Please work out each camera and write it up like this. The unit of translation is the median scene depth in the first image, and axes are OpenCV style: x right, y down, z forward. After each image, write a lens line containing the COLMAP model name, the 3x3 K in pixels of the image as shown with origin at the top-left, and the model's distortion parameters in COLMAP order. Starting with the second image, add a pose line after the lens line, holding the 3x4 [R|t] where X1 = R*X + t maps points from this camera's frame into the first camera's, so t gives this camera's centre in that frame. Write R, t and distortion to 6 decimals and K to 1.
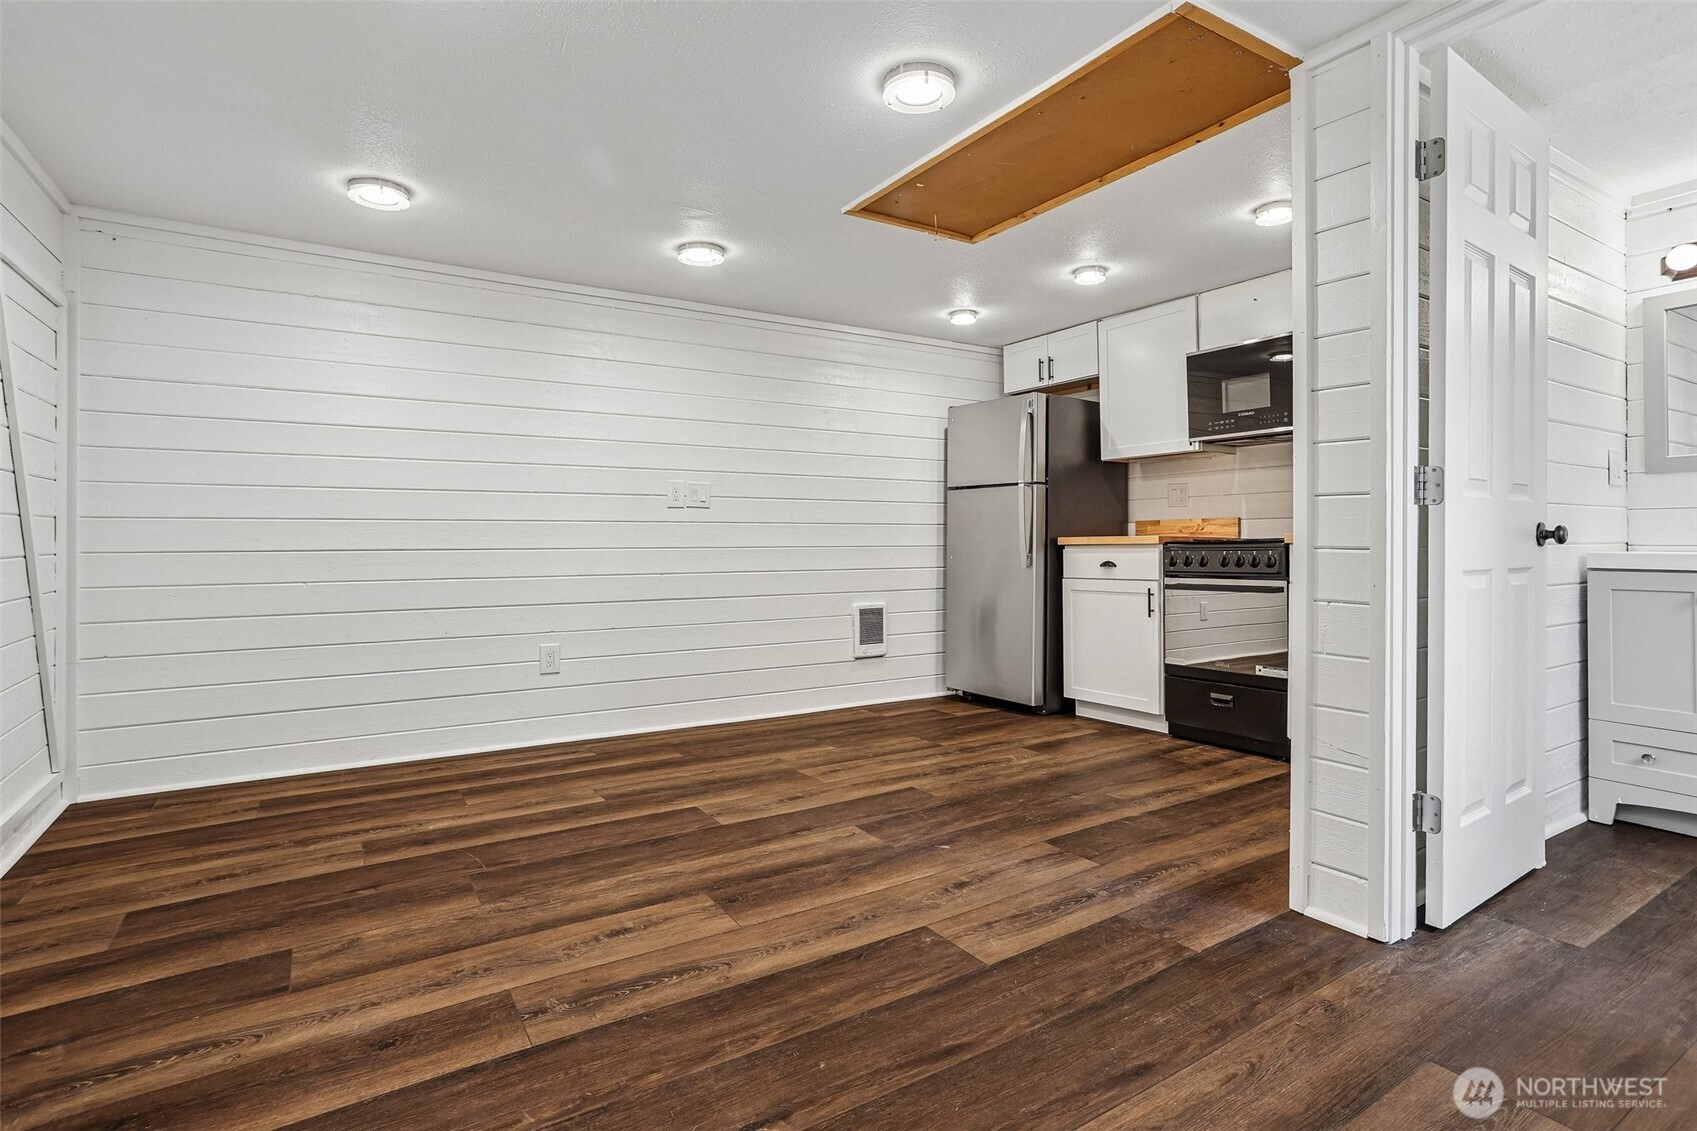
lens RADIAL K [[842.4, 0, 846.2], [0, 842.4, 538.0], [0, 0, 1]] dist [-0.051945, 0.029771]
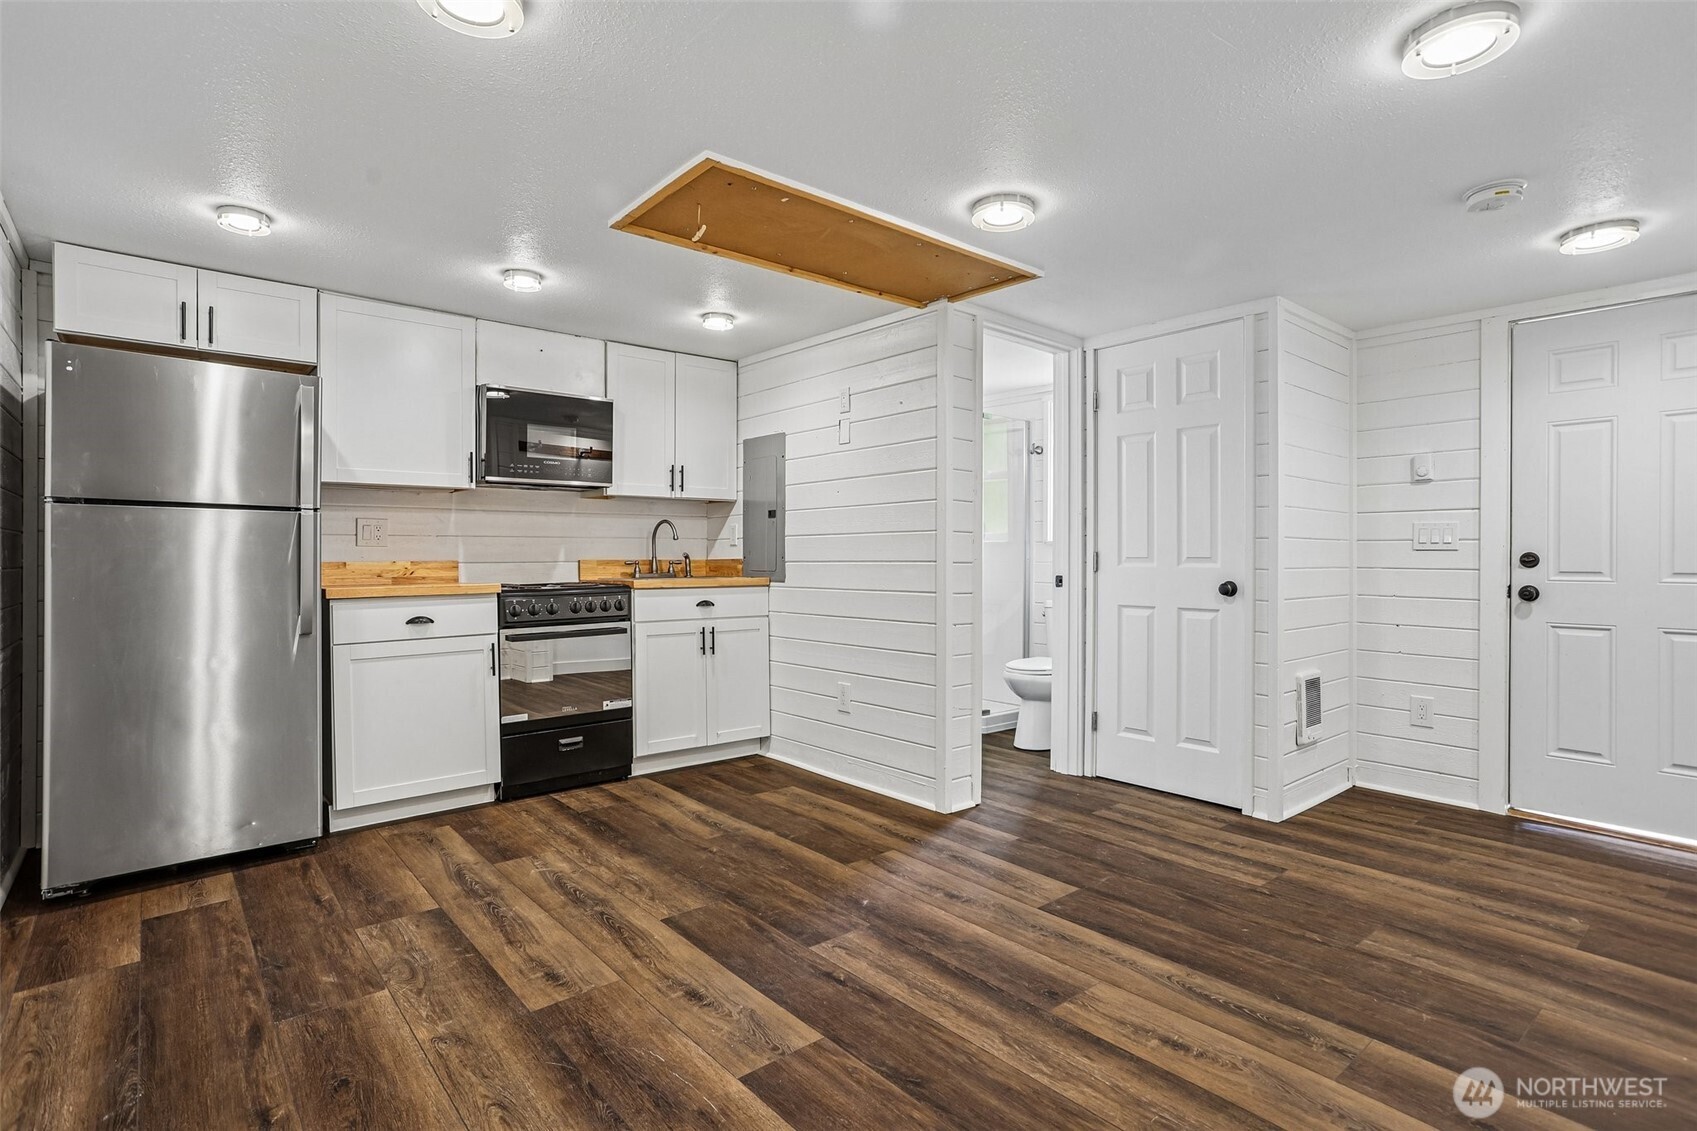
lens RADIAL K [[840.5, 0, 854.3], [0, 840.5, 558.0], [0, 0, 1]] dist [-0.050072, 0.030253]
pose [[-0.148641, 0.004468, 0.988881, -0.848642], [-0.001177, 0.999988, -0.004695, -0.039232], [-0.988891, -0.001862, -0.148634, 1.128200]]
